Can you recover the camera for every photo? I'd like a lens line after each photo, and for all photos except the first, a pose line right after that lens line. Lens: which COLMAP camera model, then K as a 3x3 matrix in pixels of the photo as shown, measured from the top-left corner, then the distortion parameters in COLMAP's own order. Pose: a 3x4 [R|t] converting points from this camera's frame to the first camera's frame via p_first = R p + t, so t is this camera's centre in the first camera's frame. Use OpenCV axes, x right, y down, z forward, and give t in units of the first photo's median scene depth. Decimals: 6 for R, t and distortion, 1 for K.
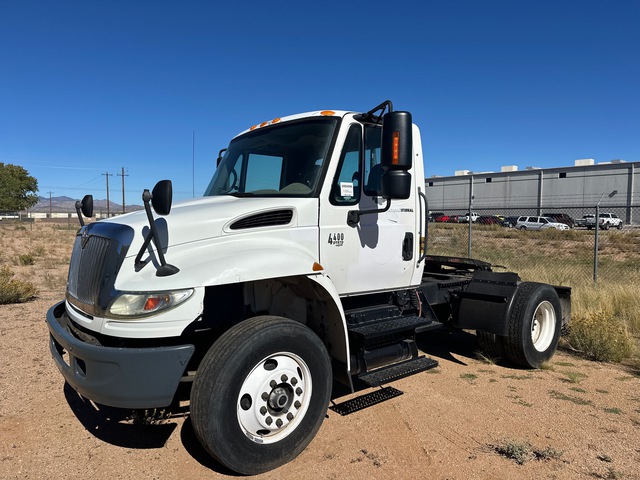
lens RADIAL K [[460.6, 0, 320.4], [0, 460.6, 241.2], [0, 0, 1]] dist [0.029845, -0.002840]
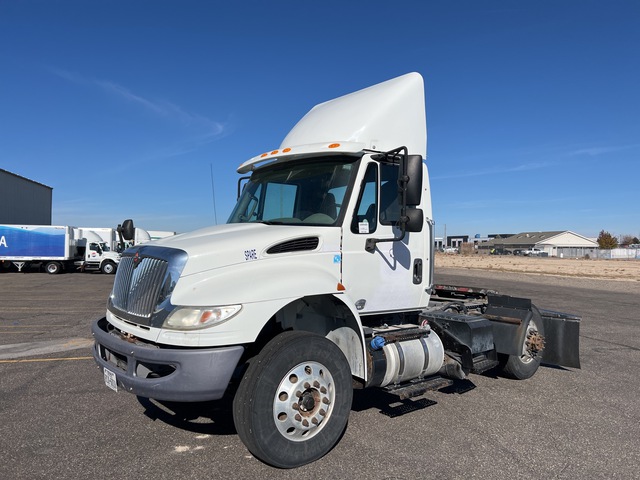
lens RADIAL K [[514.7, 0, 316.0], [0, 514.7, 239.5], [0, 0, 1]] dist [0.003831, -0.000998]
pose [[0.999866, 0.013096, 0.009821, -0.077731], [-0.012545, 0.998449, -0.054247, 0.006646], [-0.010516, 0.054116, 0.998479, -0.272293]]
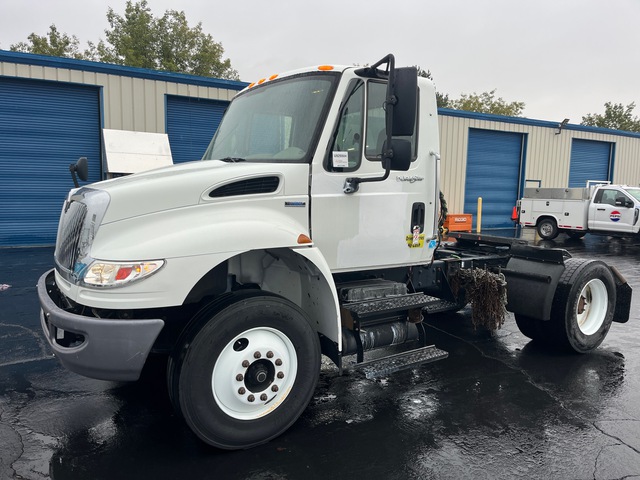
lens RADIAL K [[460.6, 0, 319.5], [0, 460.6, 238.5], [0, 0, 1]] dist [0.029845, -0.002840]
pose [[0.989473, 0.030155, -0.141538, 0.146805], [-0.019023, 0.996665, 0.079352, -0.018649], [0.143459, -0.075824, 0.986747, 0.089263]]
